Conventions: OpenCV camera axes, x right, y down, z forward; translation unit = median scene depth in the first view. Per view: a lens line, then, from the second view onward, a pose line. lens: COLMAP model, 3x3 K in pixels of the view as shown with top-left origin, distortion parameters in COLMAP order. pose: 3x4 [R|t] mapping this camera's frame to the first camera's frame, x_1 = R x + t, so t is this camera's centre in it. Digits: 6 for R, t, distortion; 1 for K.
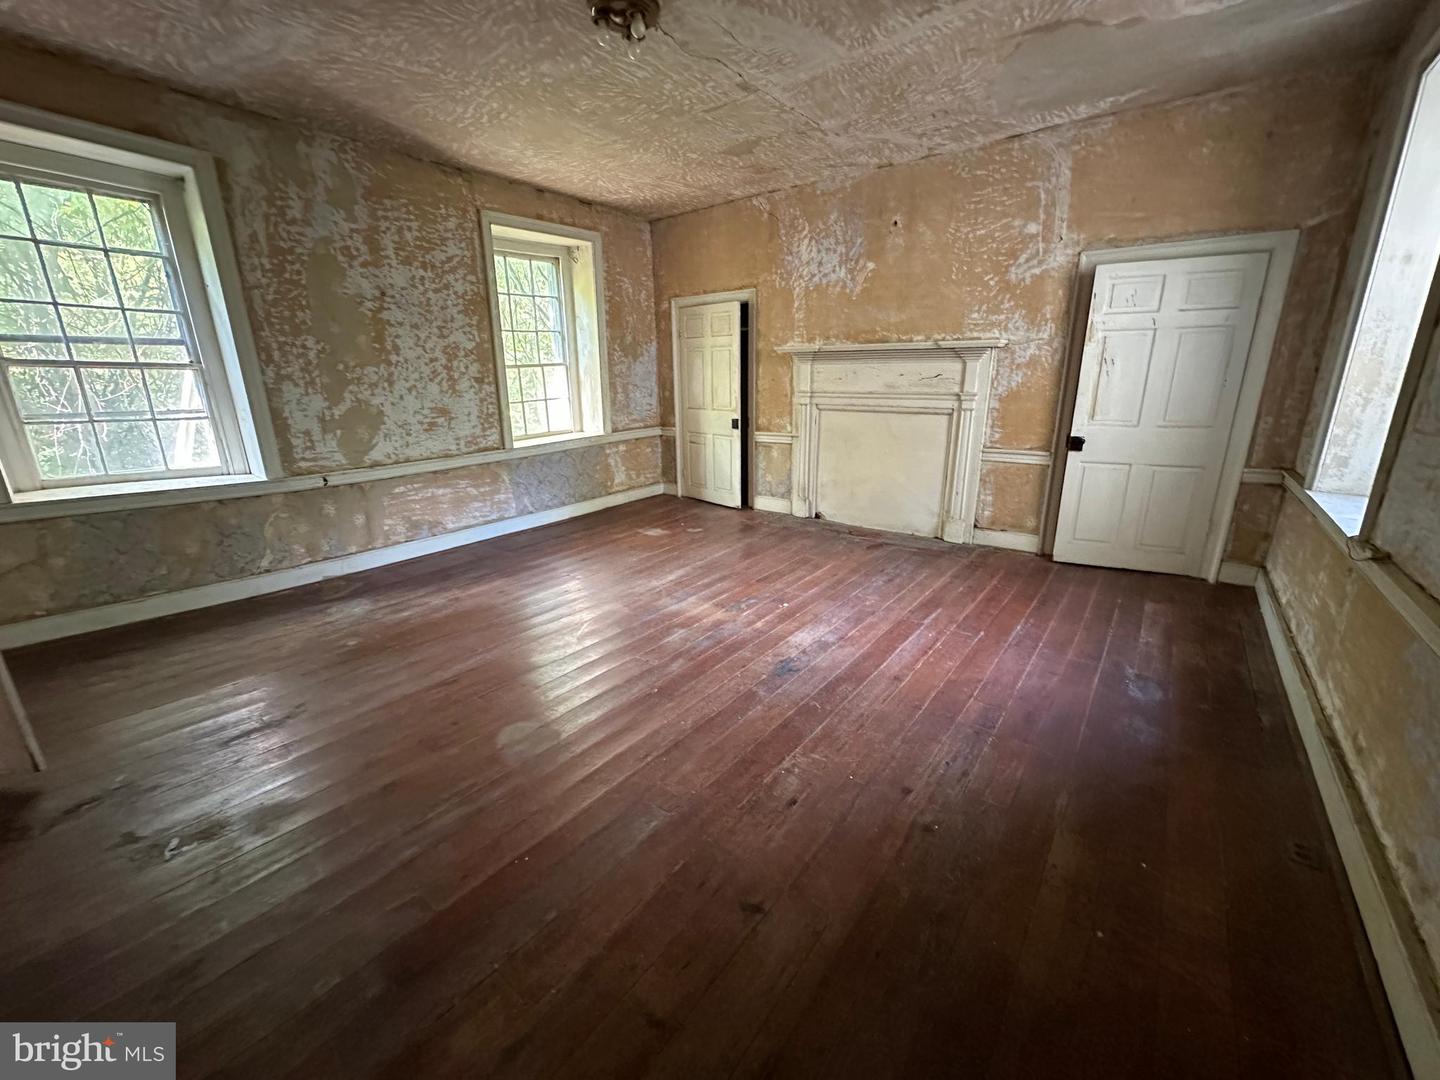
lens RADIAL K [[573.0, 0, 718.2], [0, 573.0, 535.2], [0, 0, 1]] dist [-0.004740, 0.000578]
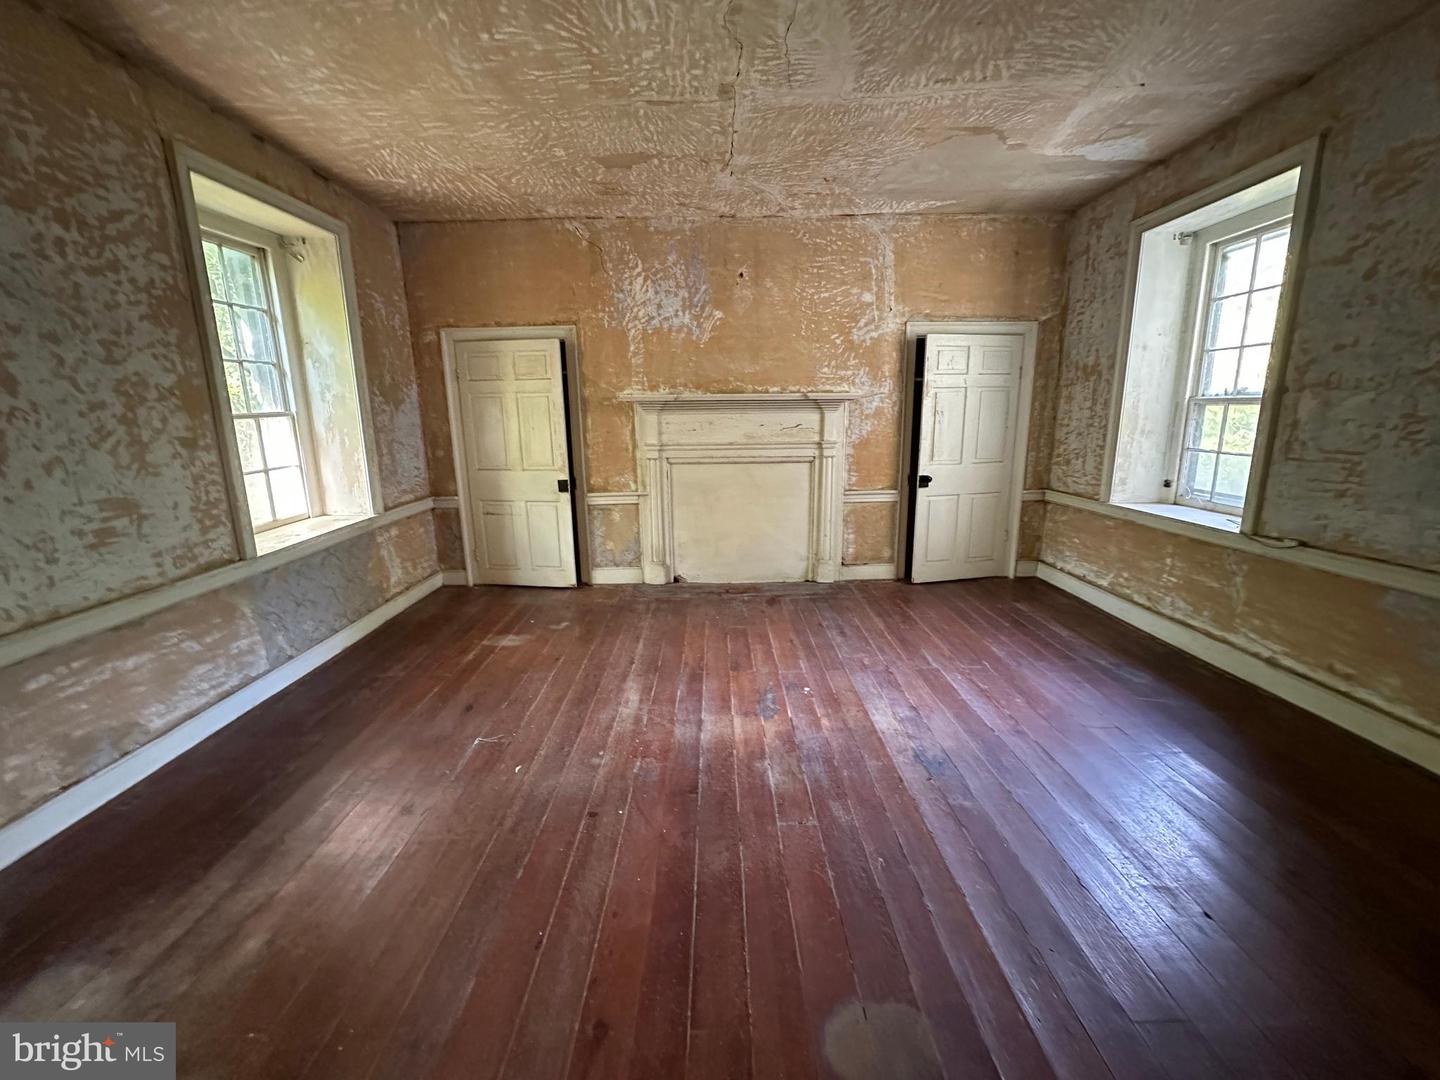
lens RADIAL K [[573.0, 0, 728.2], [0, 573.0, 535.6], [0, 0, 1]] dist [-0.004740, 0.000578]
pose [[0.785315, -0.127015, 0.605927, -0.389418], [0.174522, 0.984454, -0.019828, -0.091241], [-0.593988, 0.121318, 0.795273, 0.298284]]
